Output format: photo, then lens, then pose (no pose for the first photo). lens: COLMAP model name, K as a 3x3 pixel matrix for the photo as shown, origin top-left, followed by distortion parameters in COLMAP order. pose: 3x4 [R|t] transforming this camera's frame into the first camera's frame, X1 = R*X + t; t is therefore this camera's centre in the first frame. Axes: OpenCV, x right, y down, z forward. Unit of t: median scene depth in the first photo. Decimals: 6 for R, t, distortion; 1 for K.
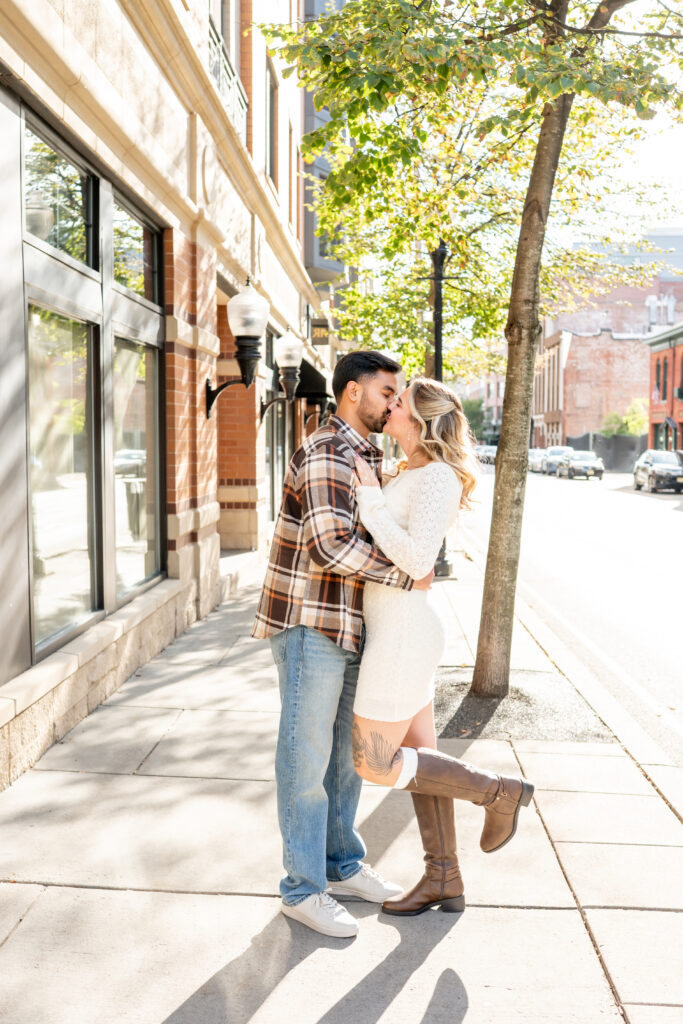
lens RADIAL K [[800.5, 0, 341.5], [0, 800.5, 512.0], [0, 0, 1]] dist [-0.003146, -0.001140]
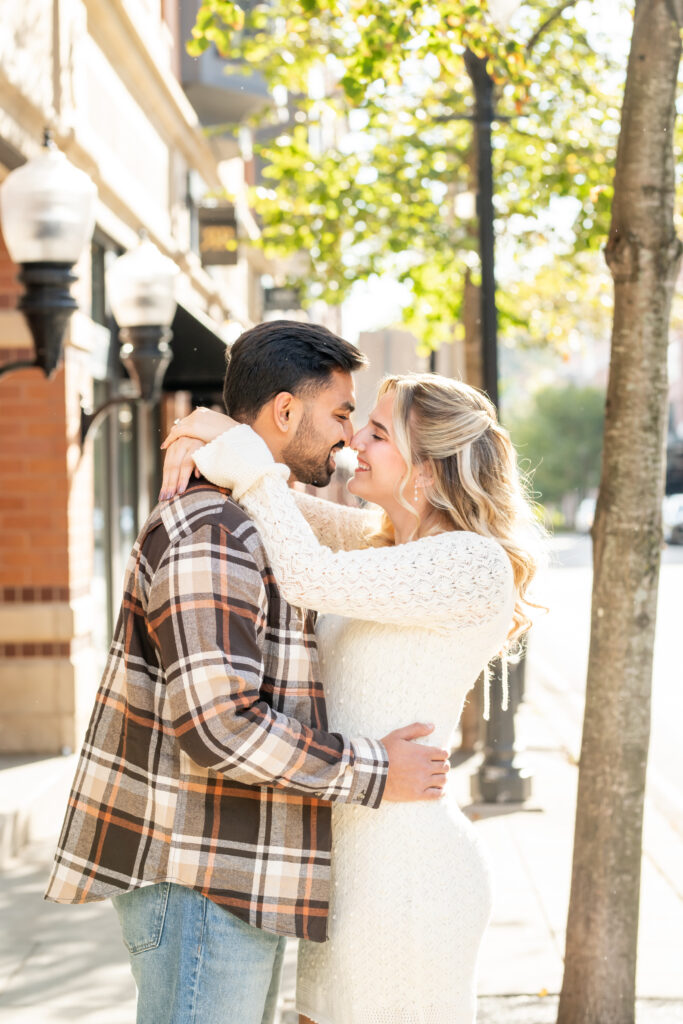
lens RADIAL K [[1437.7, 0, 340.8], [0, 1437.7, 476.7], [0, 0, 1]] dist [-0.003355, -0.009107]
pose [[0.995734, -0.029046, 0.087577, -0.027425], [0.039668, 0.991724, -0.122108, -0.000673], [-0.083306, 0.125061, 0.988646, 0.210022]]
